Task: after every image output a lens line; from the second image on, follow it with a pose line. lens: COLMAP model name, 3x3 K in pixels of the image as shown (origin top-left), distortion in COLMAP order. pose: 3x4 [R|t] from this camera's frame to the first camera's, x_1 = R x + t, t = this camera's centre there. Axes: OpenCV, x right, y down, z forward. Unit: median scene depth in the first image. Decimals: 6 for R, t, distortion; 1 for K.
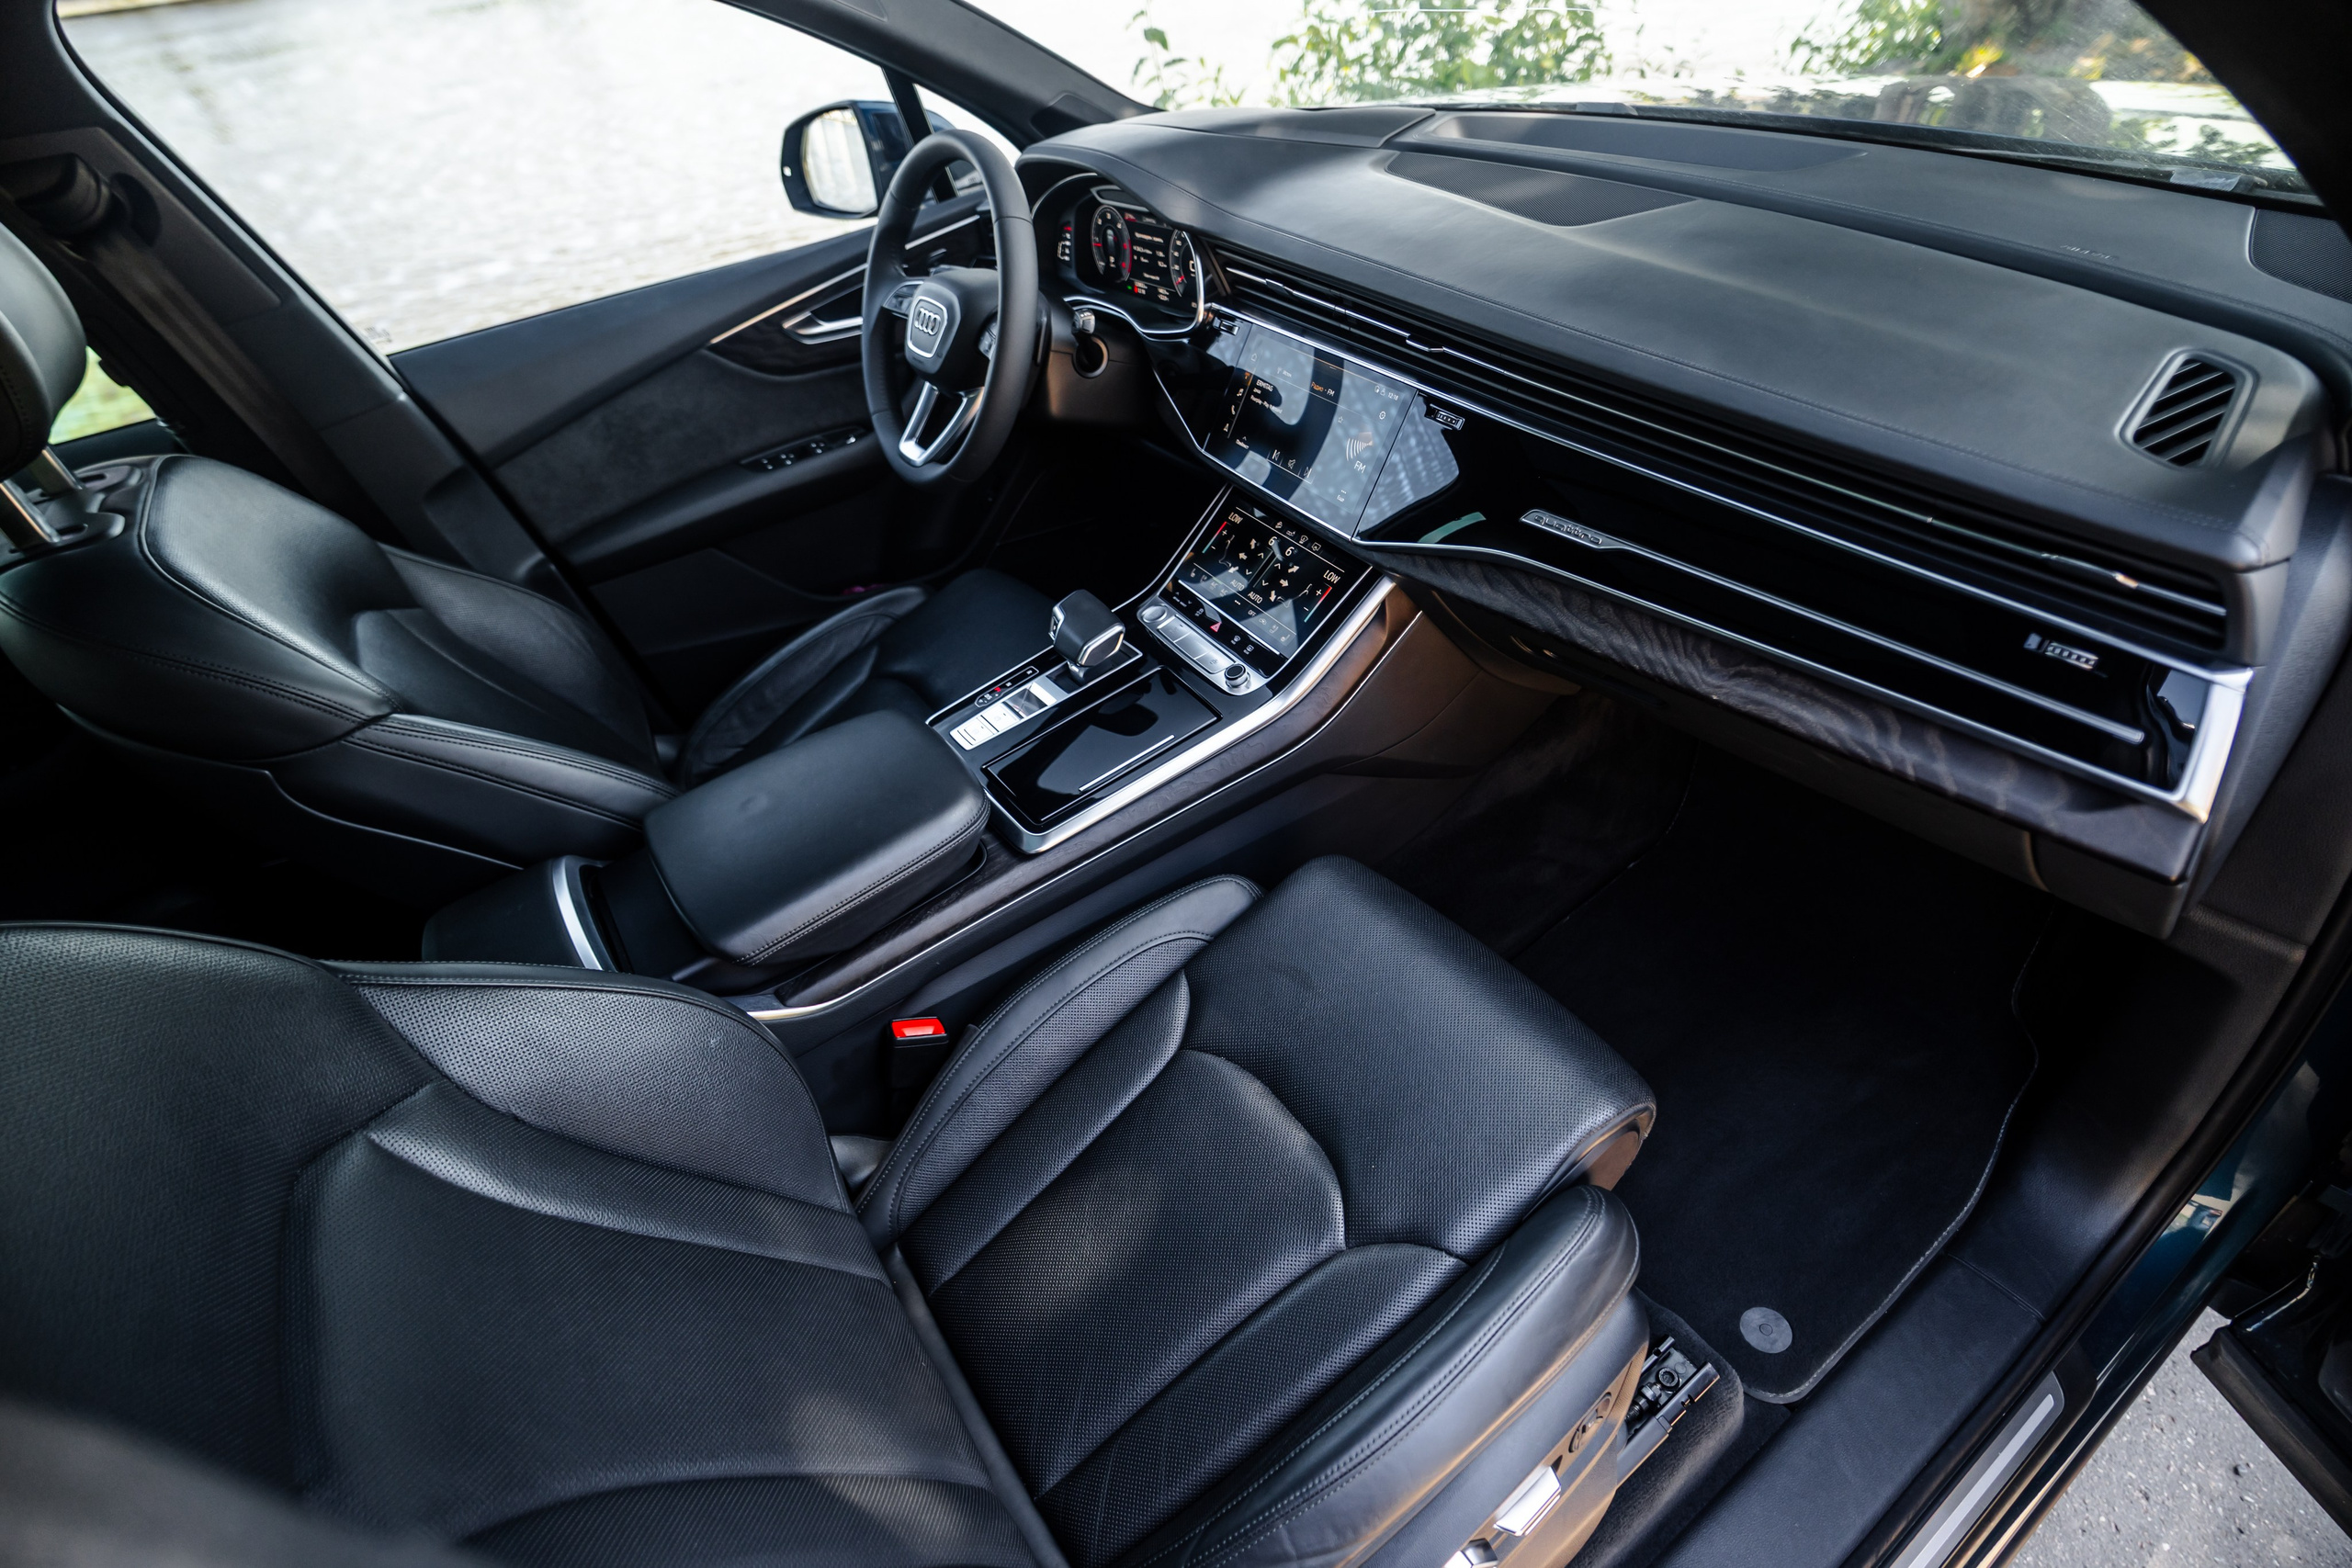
lens RADIAL K [[1135.4, 0, 1176.0], [0, 1135.4, 784.0], [0, 0, 1]] dist [-0.062855, 0.030162]
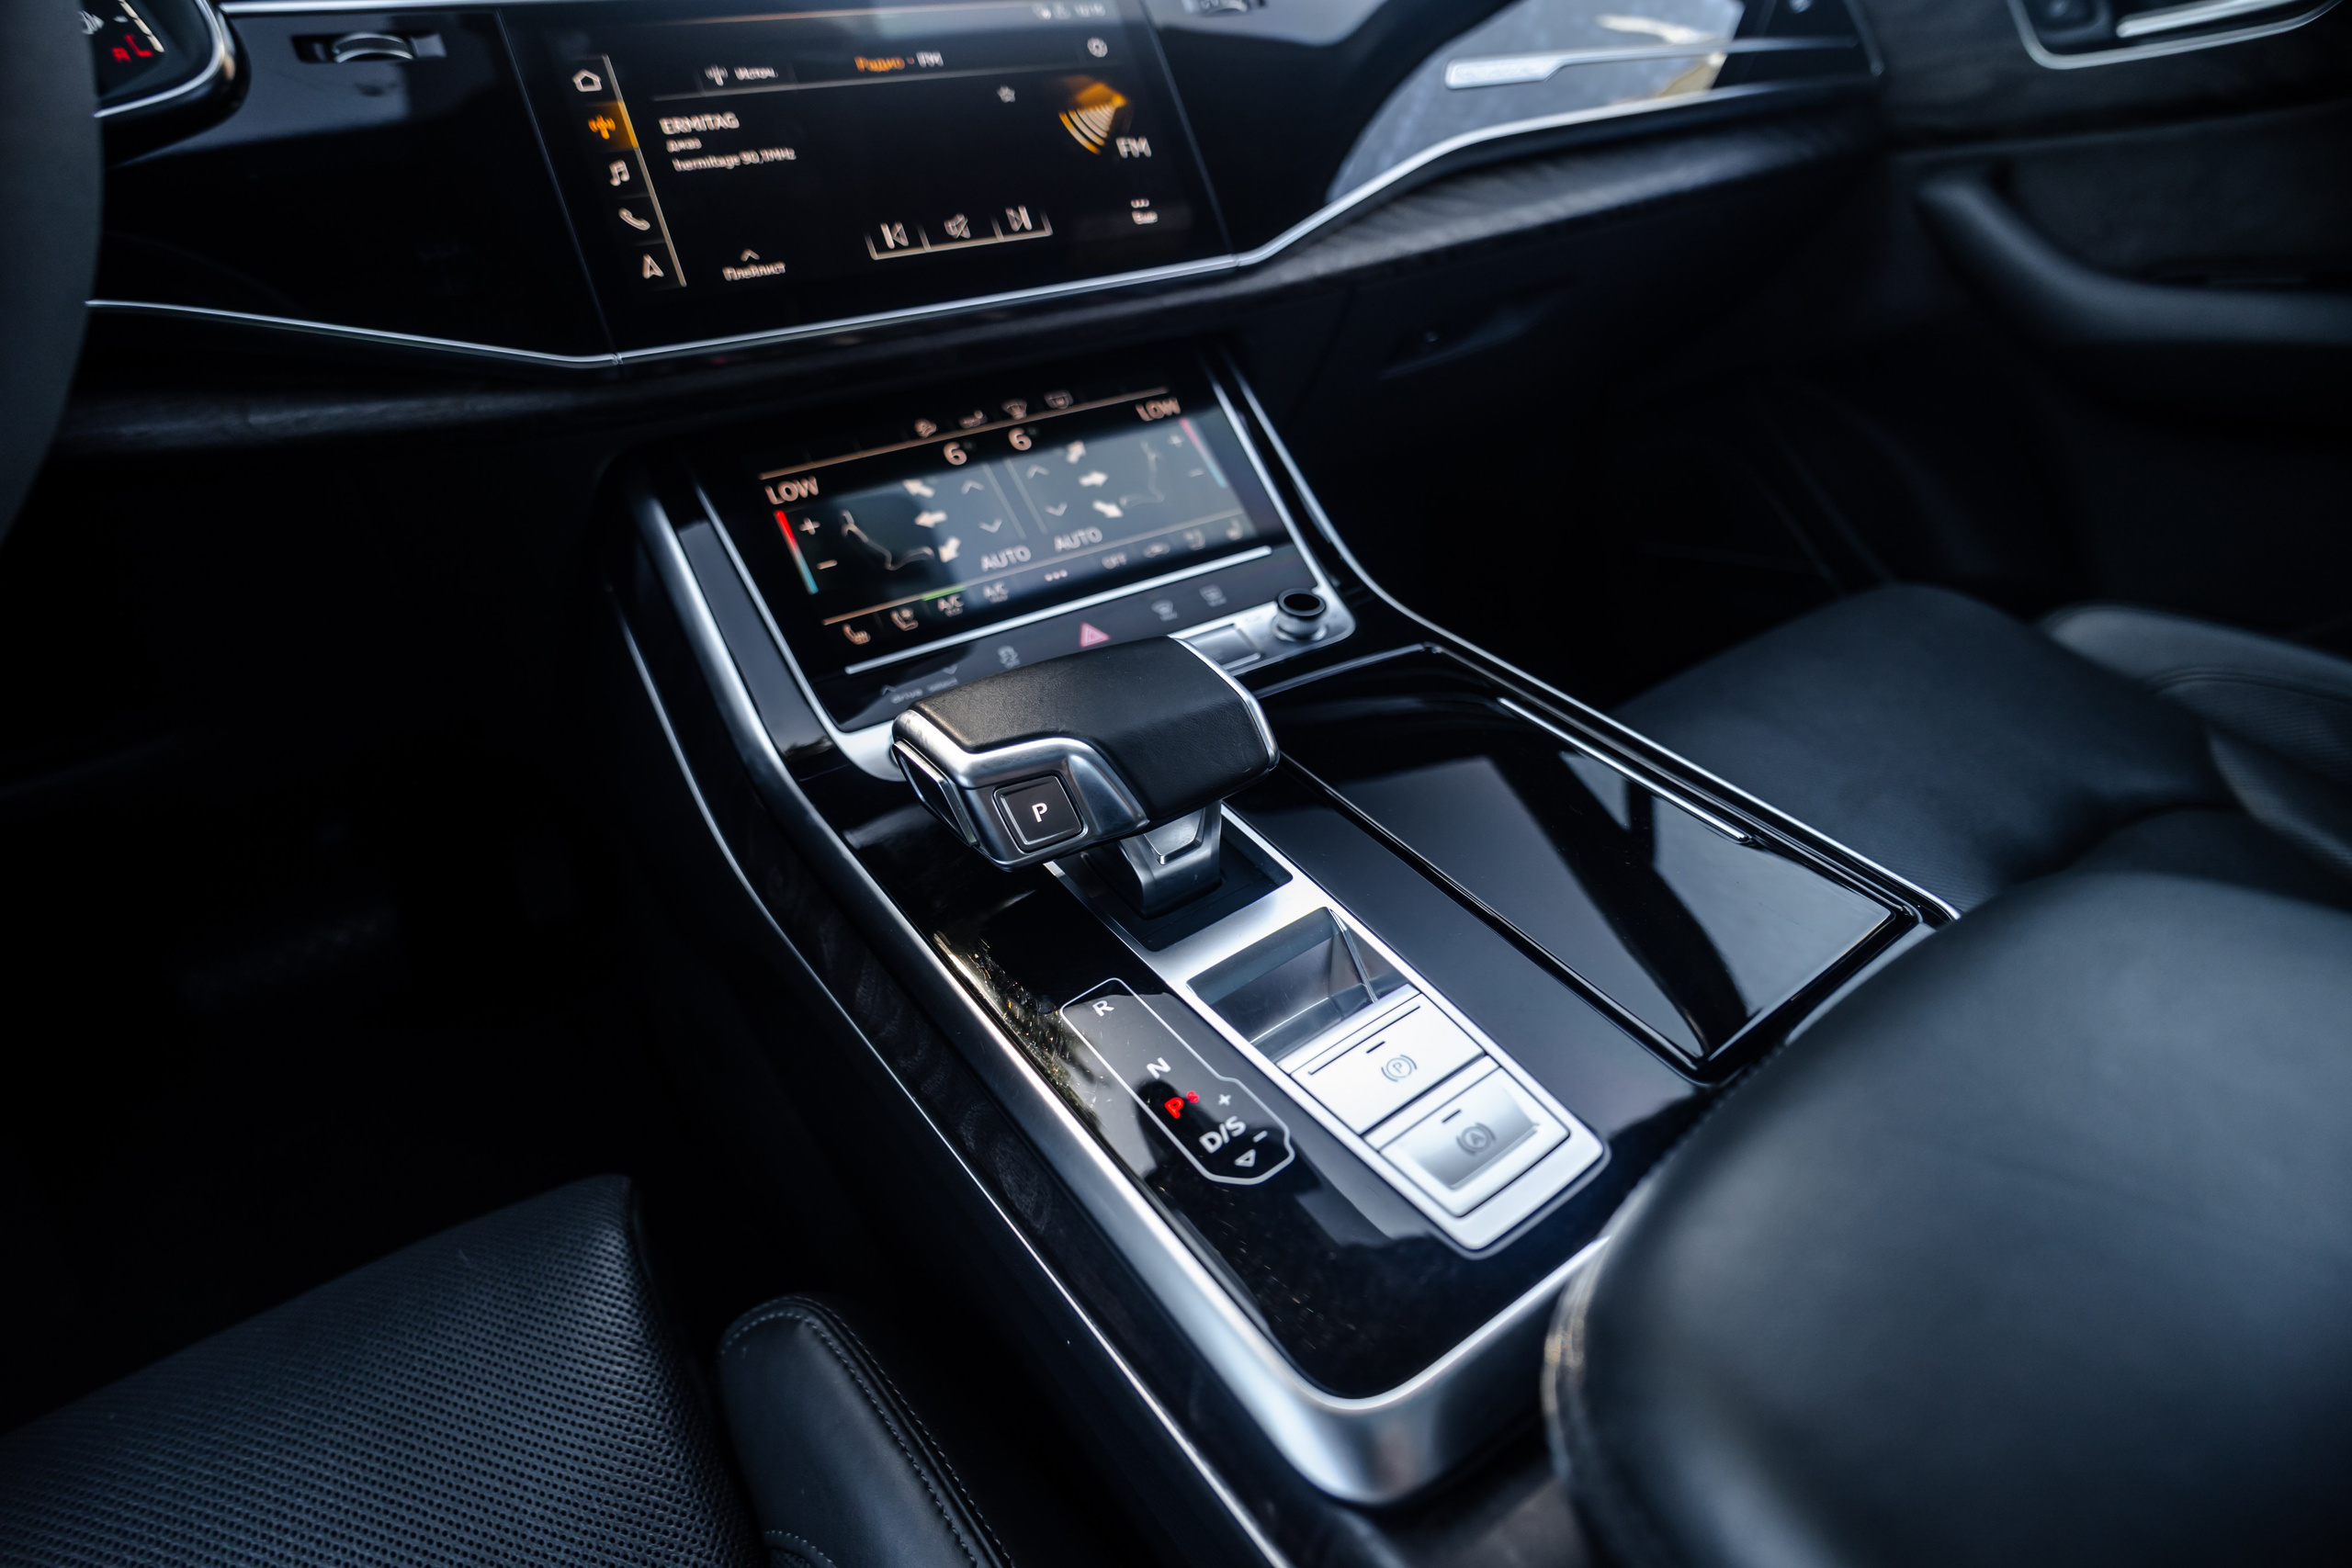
lens RADIAL K [[1135.4, 0, 1176.0], [0, 1135.4, 784.0], [0, 0, 1]] dist [-0.062855, 0.030162]
pose [[0.018086, -0.396800, 0.917727, -0.291290], [0.699153, 0.661173, 0.272095, -0.161769], [-0.714744, 0.636710, 0.289382, 0.762724]]
